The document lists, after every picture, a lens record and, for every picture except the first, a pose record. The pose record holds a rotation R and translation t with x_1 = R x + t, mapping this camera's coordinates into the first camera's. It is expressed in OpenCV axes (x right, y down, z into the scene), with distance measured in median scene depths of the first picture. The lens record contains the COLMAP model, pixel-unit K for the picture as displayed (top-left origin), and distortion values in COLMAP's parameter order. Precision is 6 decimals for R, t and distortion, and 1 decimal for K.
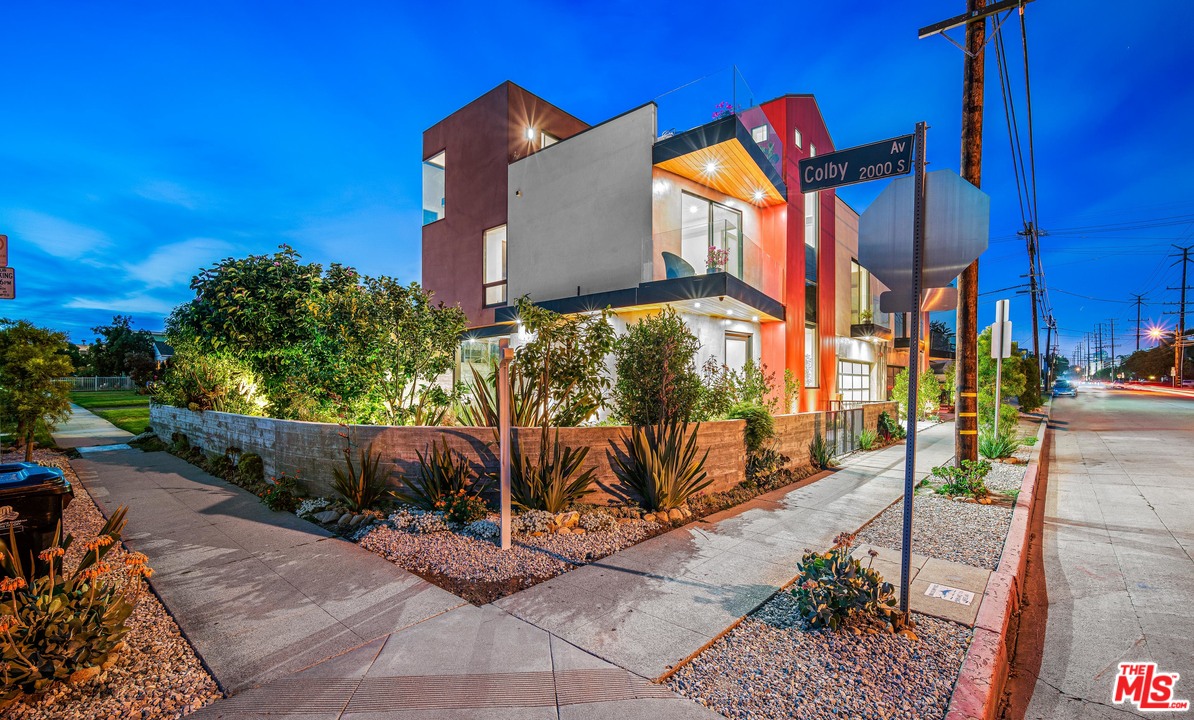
lens RADIAL K [[519.0, 0, 597.0], [0, 519.0, 360.0], [0, 0, 1]] dist [-0.000234, -0.000001]
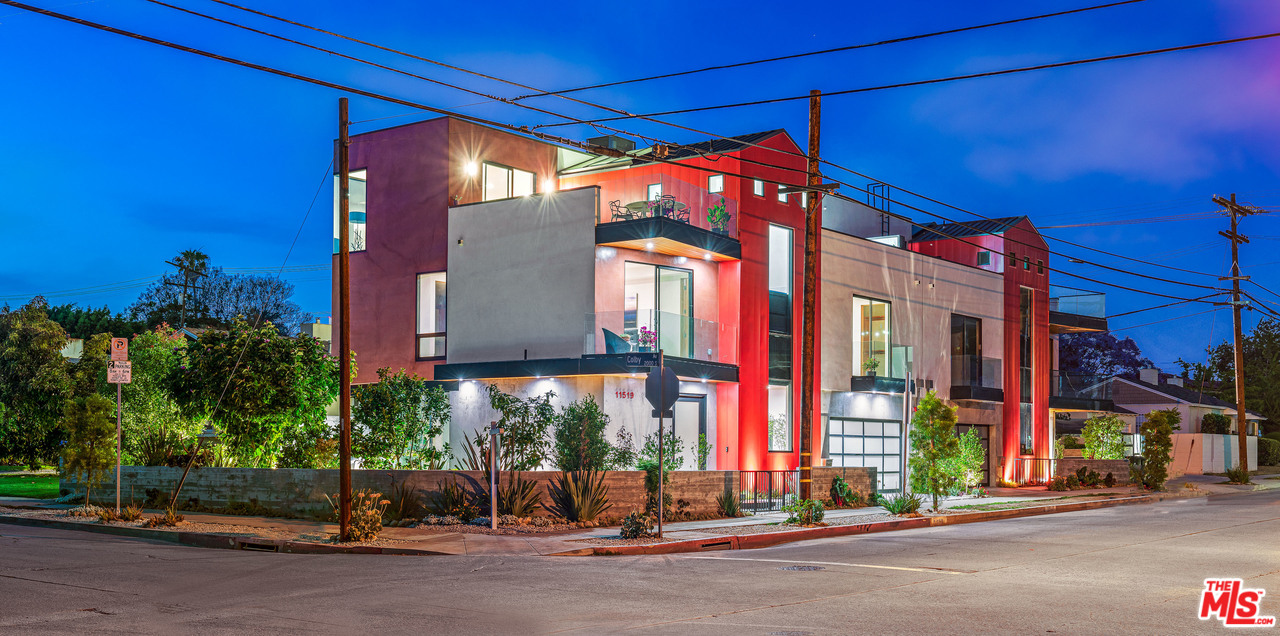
lens RADIAL K [[1889.7, 0, 640.0], [0, 1889.7, 318.0], [0, 0, 1]] dist [-0.181115, -0.015285]
pose [[0.998943, 0.006372, 0.045516, 0.031068], [-0.005173, 0.999637, -0.026431, -0.174528], [-0.045668, 0.026168, 0.998614, -4.356972]]
